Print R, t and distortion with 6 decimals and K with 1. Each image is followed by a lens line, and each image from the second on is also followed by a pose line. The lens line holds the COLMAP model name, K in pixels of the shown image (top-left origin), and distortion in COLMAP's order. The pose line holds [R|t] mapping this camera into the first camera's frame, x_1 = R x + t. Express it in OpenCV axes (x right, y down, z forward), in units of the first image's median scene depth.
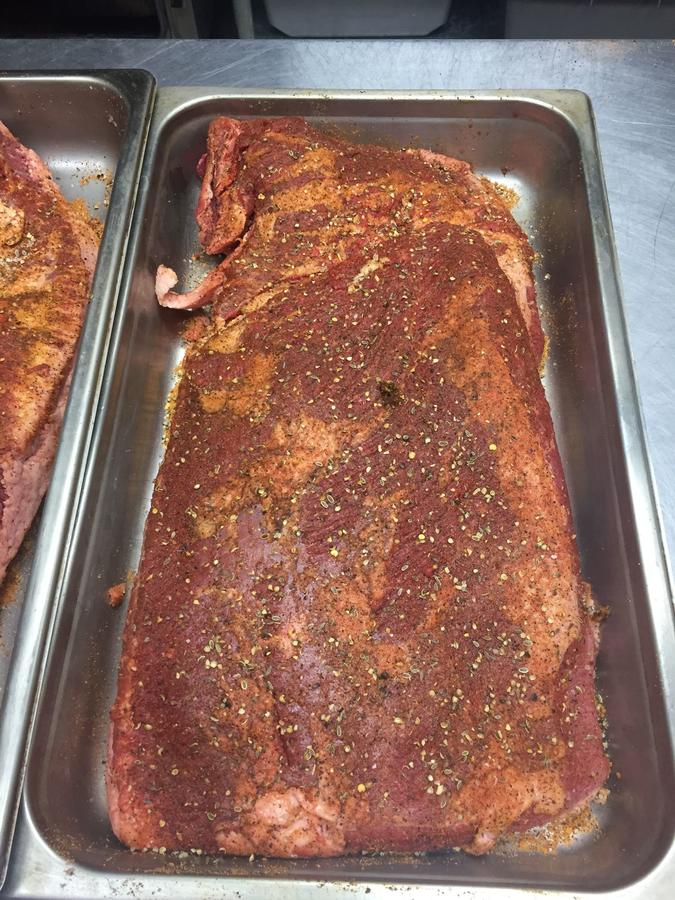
lens RADIAL K [[769.6, 0, 337.5], [0, 769.6, 450.0], [0, 0, 1]] dist [0.125254, -0.137400]
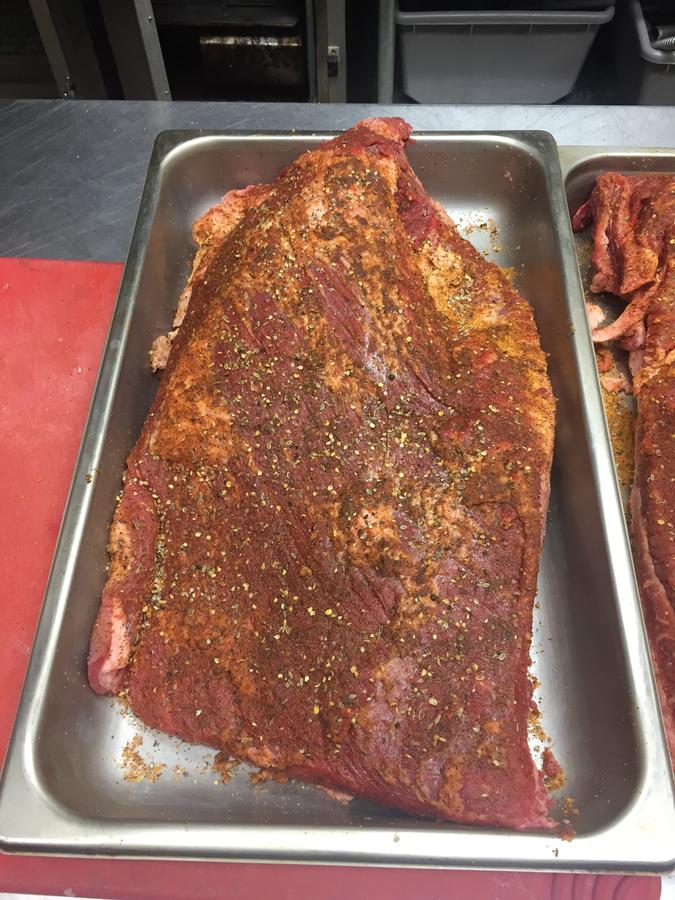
lens RADIAL K [[769.6, 0, 337.5], [0, 769.6, 450.0], [0, 0, 1]] dist [0.125254, -0.137400]
pose [[0.999803, 0.016339, 0.011285, -0.586809], [-0.015571, 0.997762, -0.065029, 0.047385], [-0.012322, 0.064840, 0.997820, -0.082159]]
